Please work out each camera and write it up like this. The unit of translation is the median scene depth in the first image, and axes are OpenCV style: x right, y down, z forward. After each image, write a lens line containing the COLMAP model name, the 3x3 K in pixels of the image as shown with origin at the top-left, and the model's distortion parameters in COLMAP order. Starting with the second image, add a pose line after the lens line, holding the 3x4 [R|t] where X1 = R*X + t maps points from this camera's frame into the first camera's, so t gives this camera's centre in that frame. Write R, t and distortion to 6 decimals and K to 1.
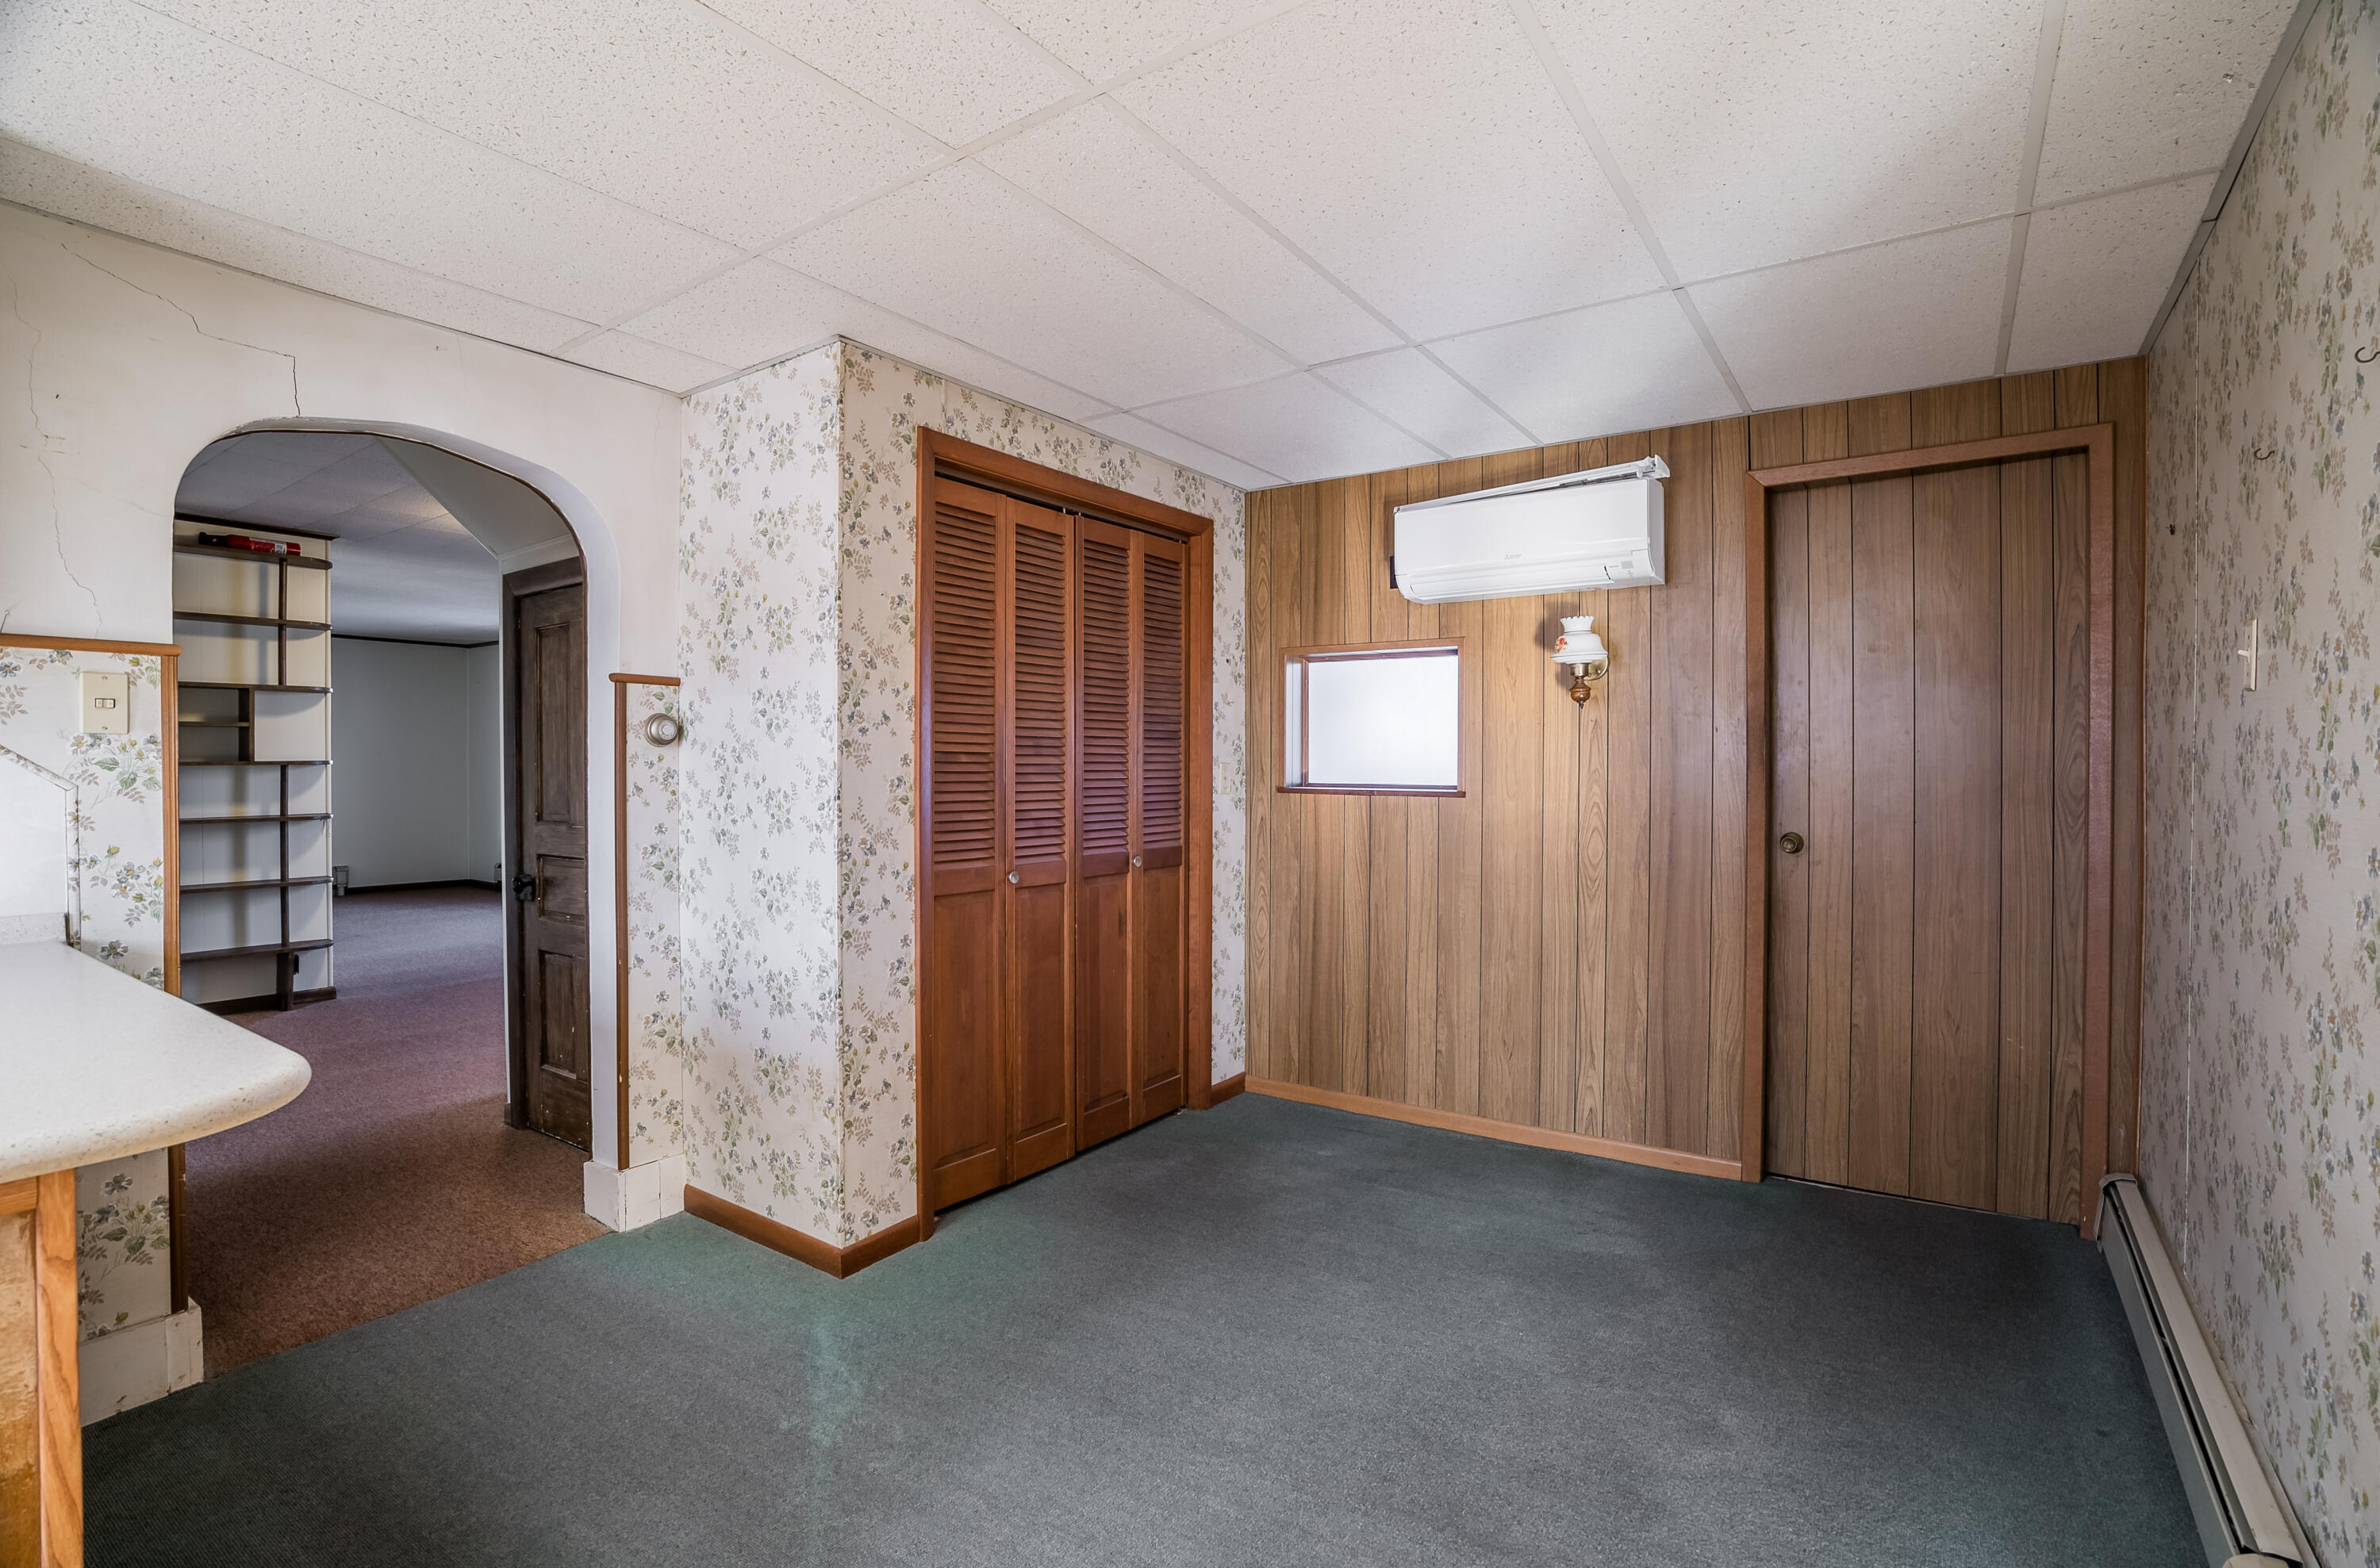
lens RADIAL K [[1100.1, 0, 1196.0], [0, 1100.1, 782.7], [0, 0, 1]] dist [-0.031947, 0.001886]
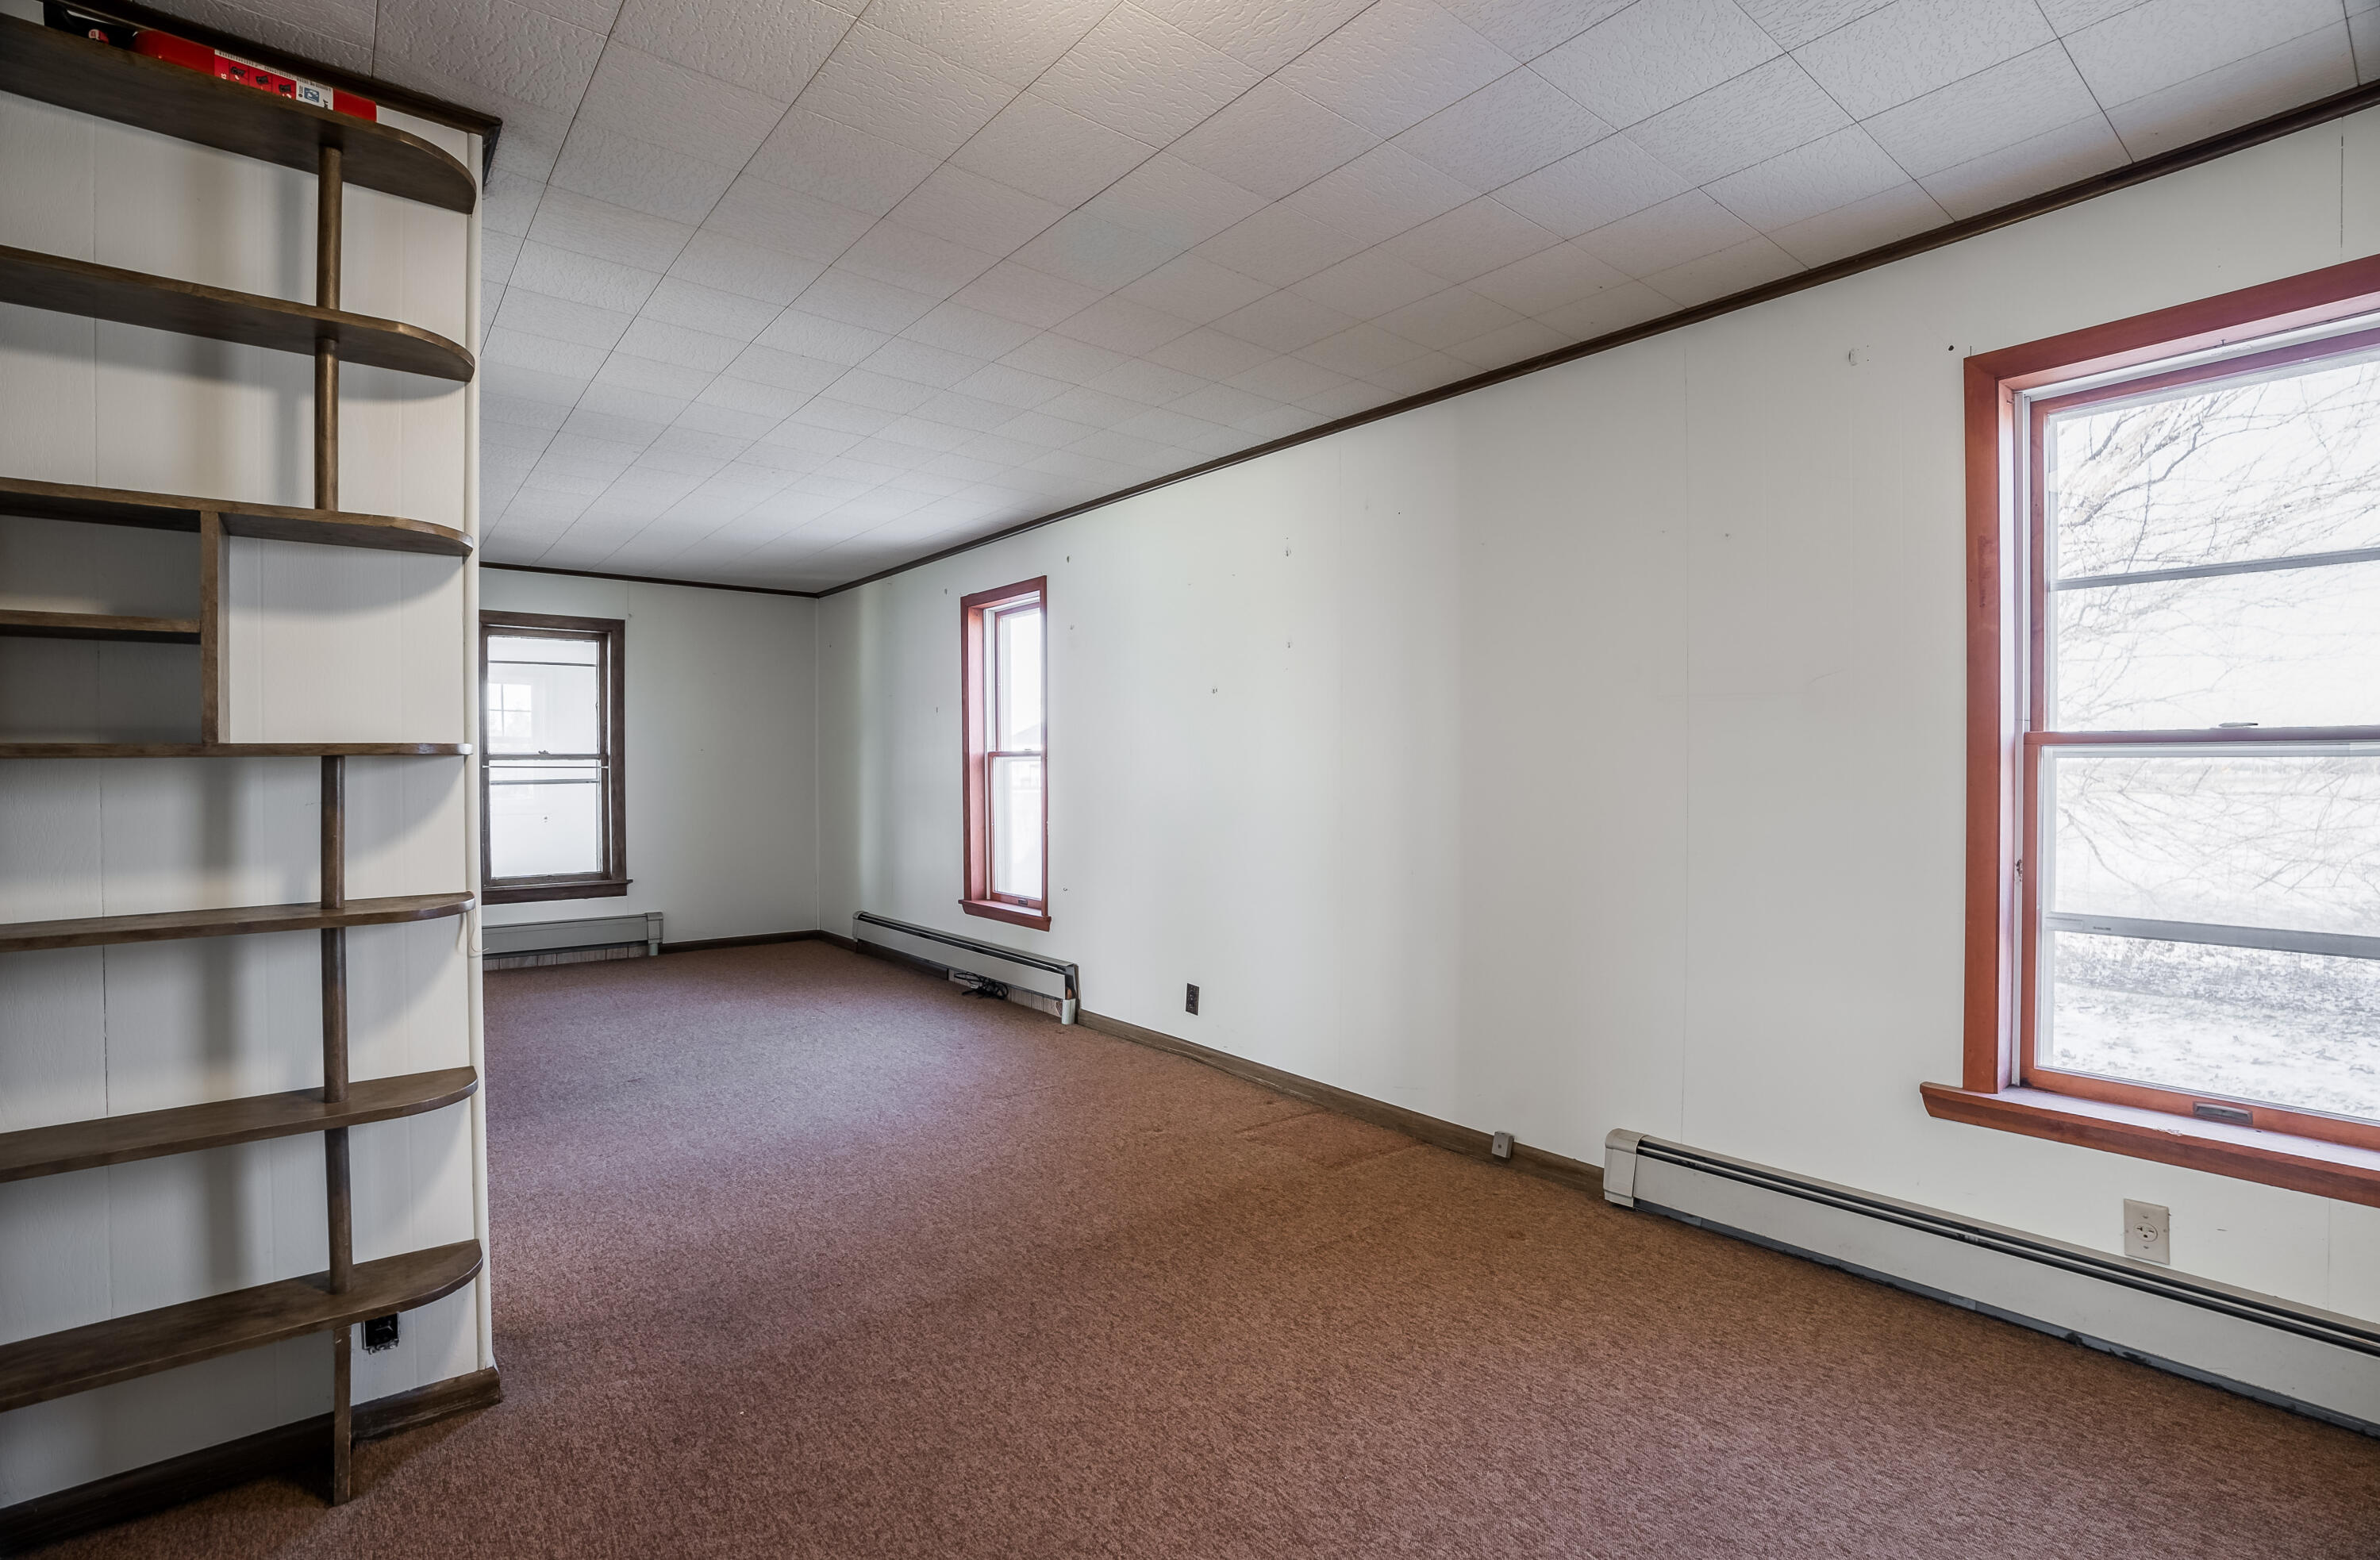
lens RADIAL K [[1094.6, 0, 1184.3], [0, 1094.6, 770.6], [0, 0, 1]] dist [-0.036130, 0.012674]
pose [[0.962322, 0.003913, -0.271885, -0.502364], [-0.005712, 0.999967, -0.005828, -0.011853], [0.271853, 0.007162, 0.962312, 0.752857]]
